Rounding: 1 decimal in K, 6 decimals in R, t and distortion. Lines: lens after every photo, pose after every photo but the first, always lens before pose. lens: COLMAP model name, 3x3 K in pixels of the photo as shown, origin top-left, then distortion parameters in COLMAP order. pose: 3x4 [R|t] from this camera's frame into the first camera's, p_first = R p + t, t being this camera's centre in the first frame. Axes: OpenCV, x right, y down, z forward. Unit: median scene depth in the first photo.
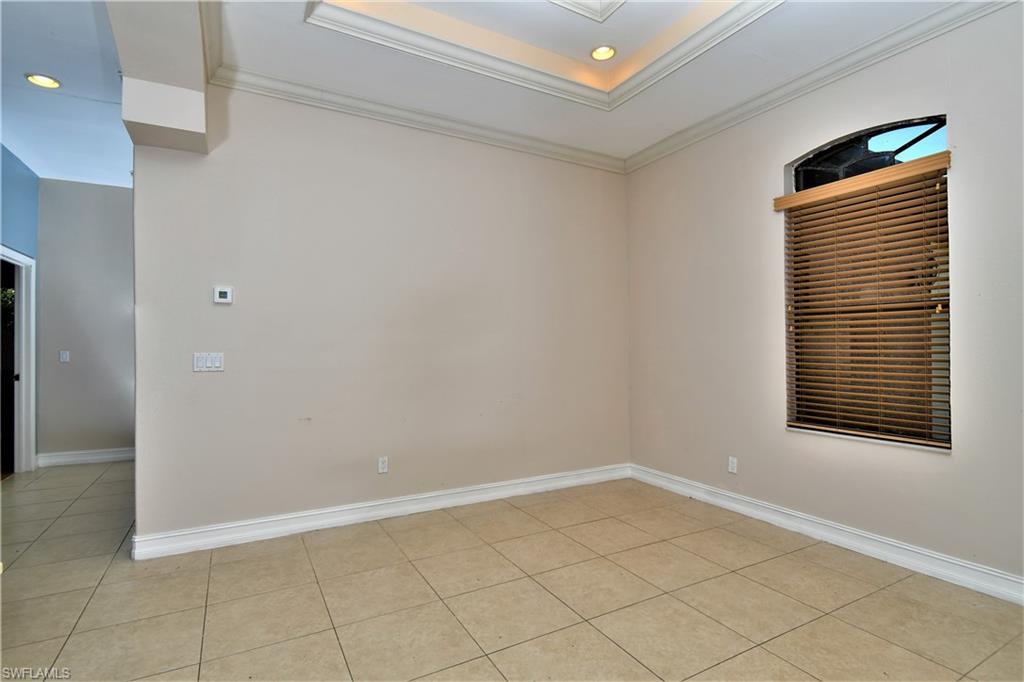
lens RADIAL K [[500.4, 0, 512.6], [0, 500.4, 344.5], [0, 0, 1]] dist [-0.001807, -0.002167]
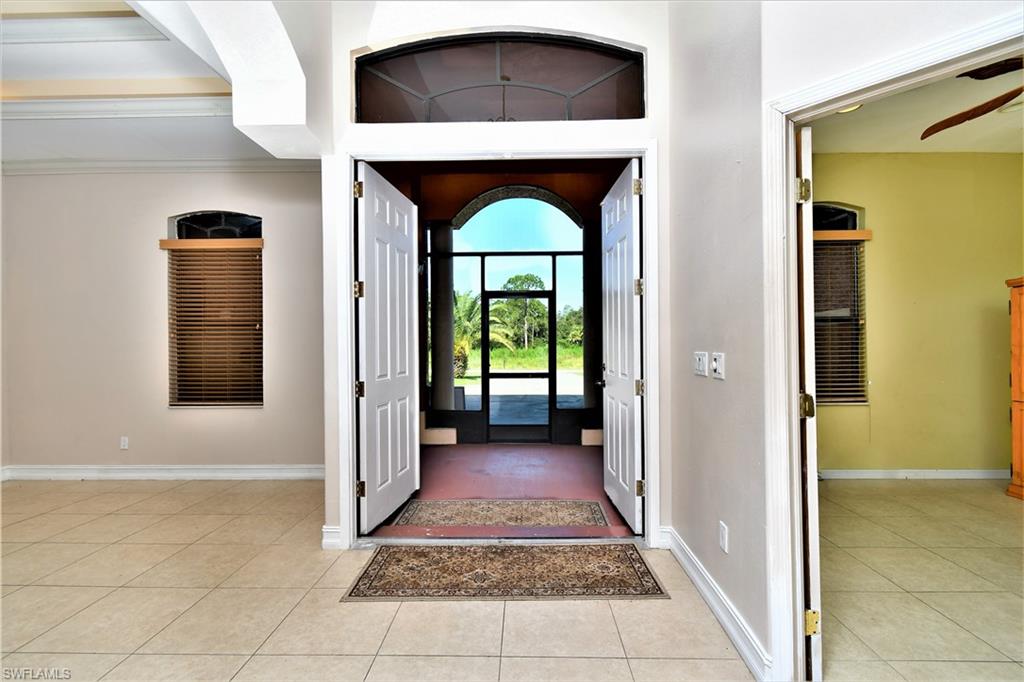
lens RADIAL K [[454.8, 0, 517.4], [0, 454.8, 343.3], [0, 0, 1]] dist [0.002870, -0.001580]
pose [[0.500398, 0.007499, 0.865763, -0.062185], [-0.001898, 0.999970, -0.007564, -0.001667], [-0.865793, 0.002141, 0.500397, -0.468953]]
